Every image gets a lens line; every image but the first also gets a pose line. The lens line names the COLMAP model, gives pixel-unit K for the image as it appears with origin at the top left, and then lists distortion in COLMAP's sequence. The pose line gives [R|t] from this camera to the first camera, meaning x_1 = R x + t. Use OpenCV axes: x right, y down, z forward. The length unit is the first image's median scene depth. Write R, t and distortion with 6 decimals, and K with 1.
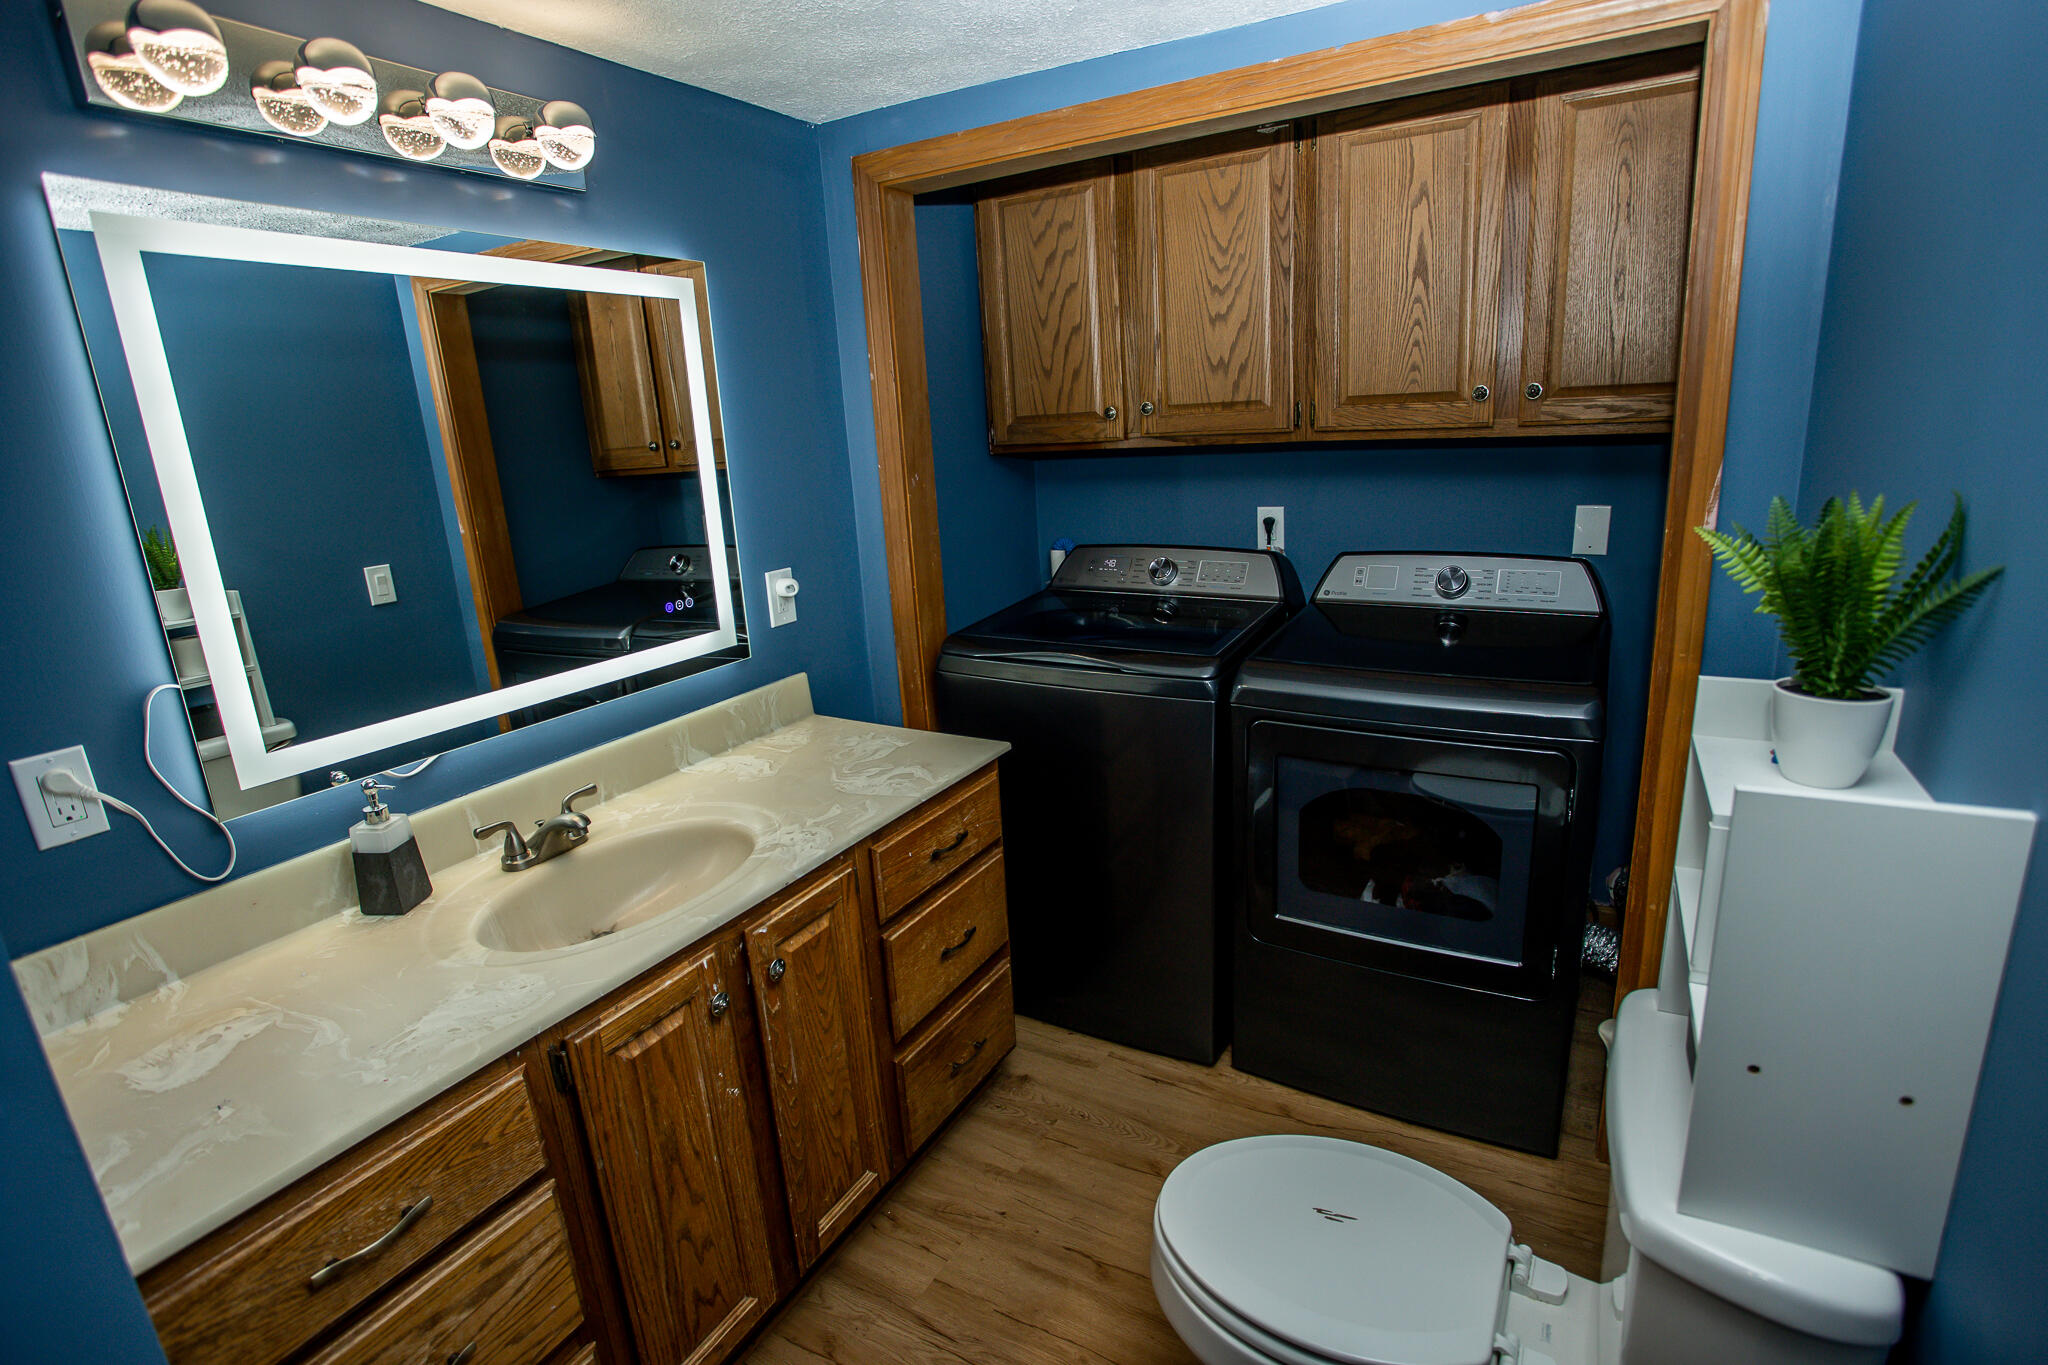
lens RADIAL K [[1006.4, 0, 1027.0], [0, 1006.4, 690.4], [0, 0, 1]] dist [-0.081267, 0.040272]
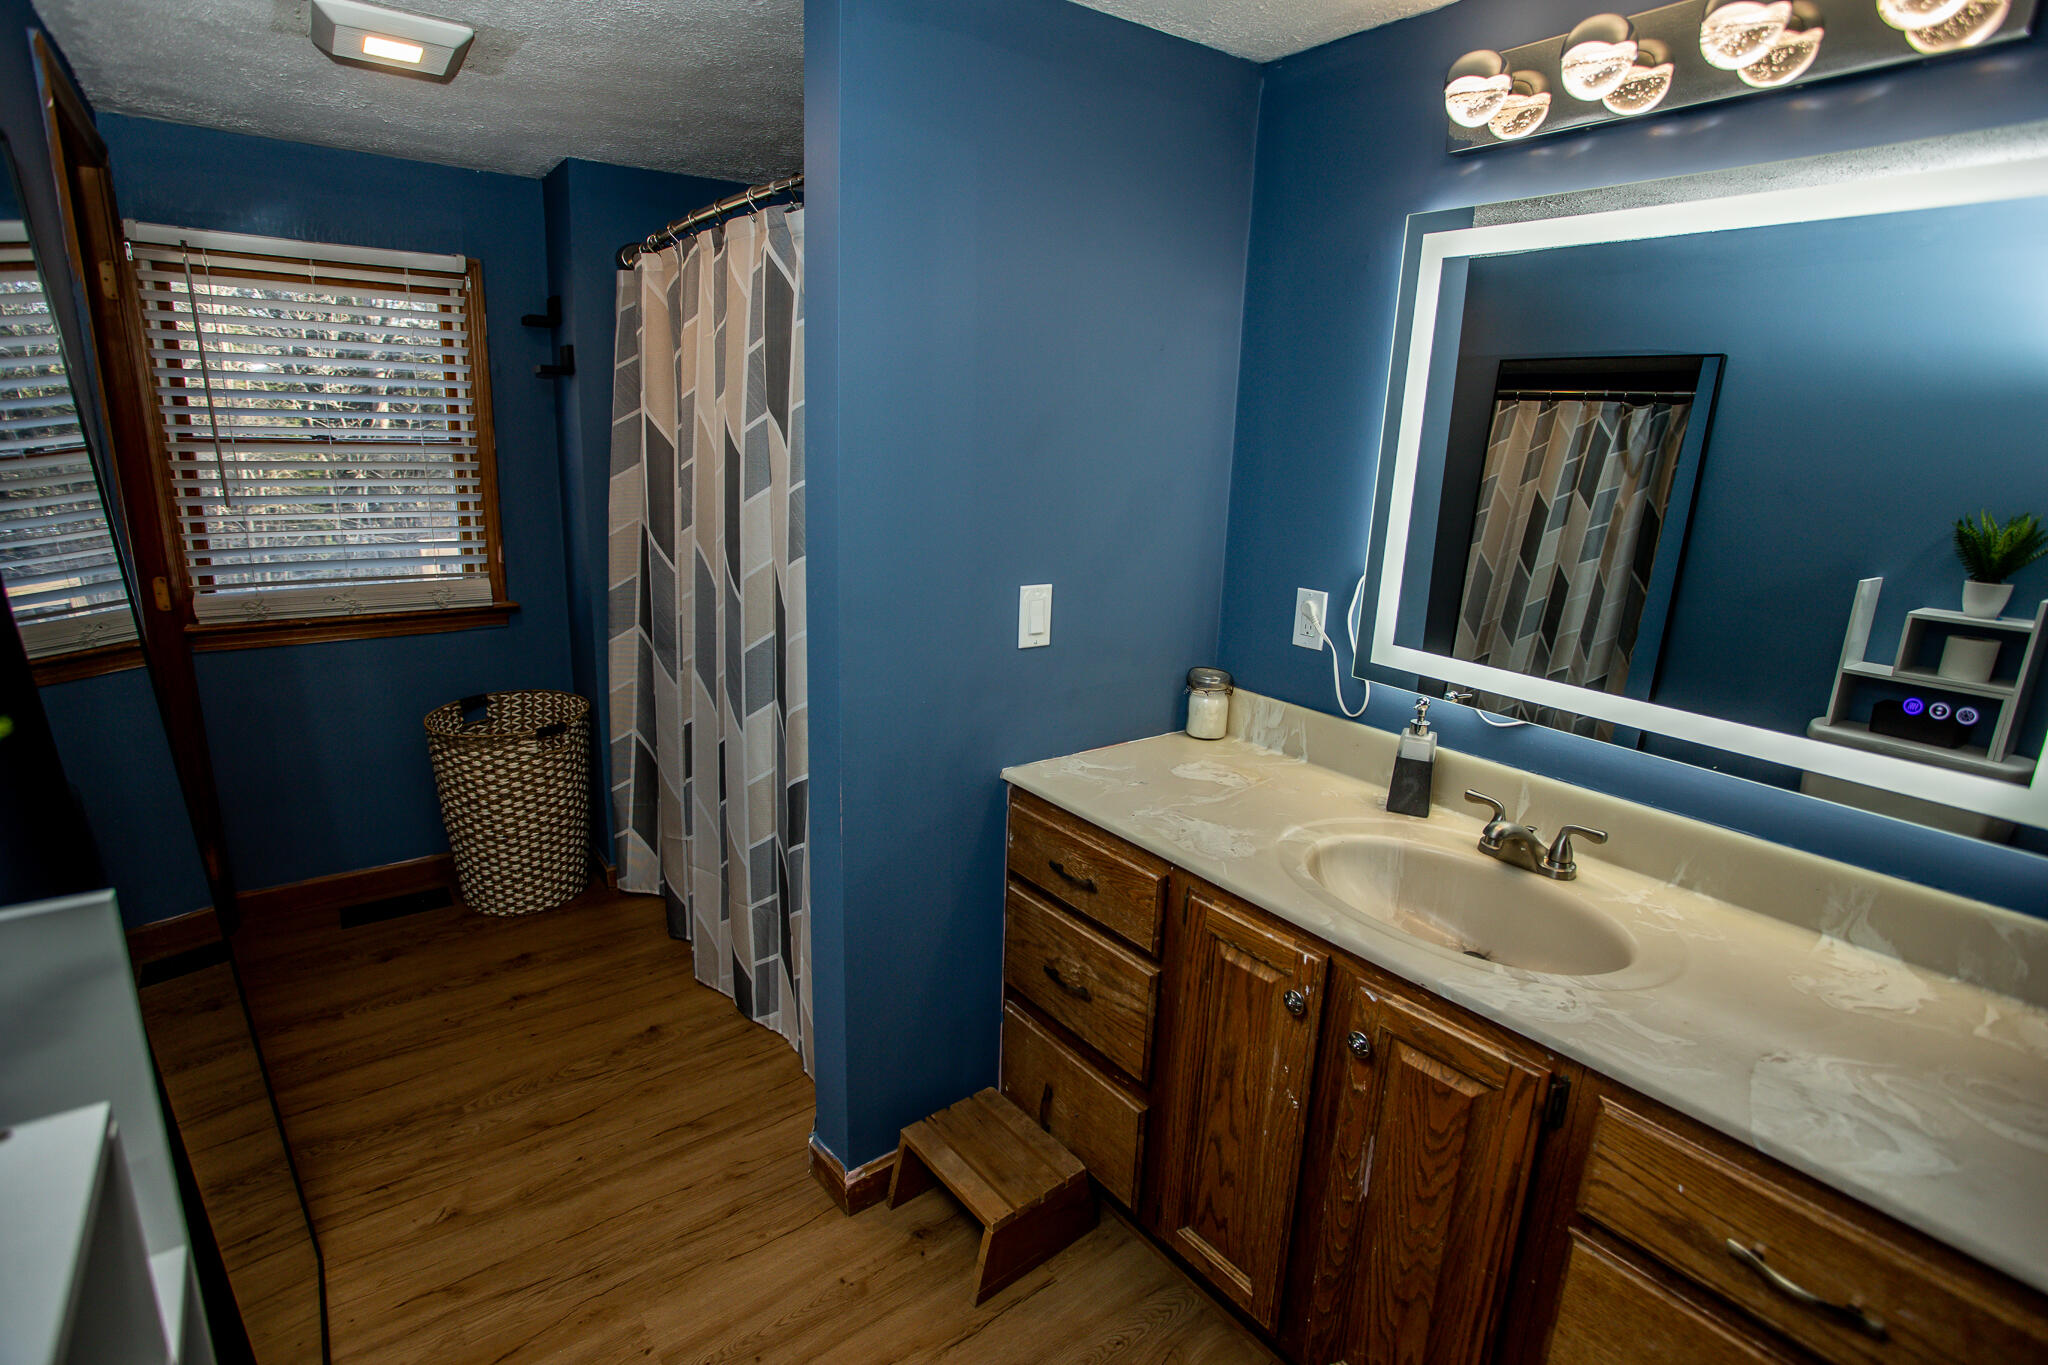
lens RADIAL K [[1006.4, 0, 1027.0], [0, 1006.4, 690.4], [0, 0, 1]] dist [-0.081267, 0.040272]
pose [[-0.415416, 0.264603, -0.870296, 0.534291], [-0.245884, 0.888475, 0.387497, -0.251657], [0.875769, 0.374964, -0.304025, 0.913476]]
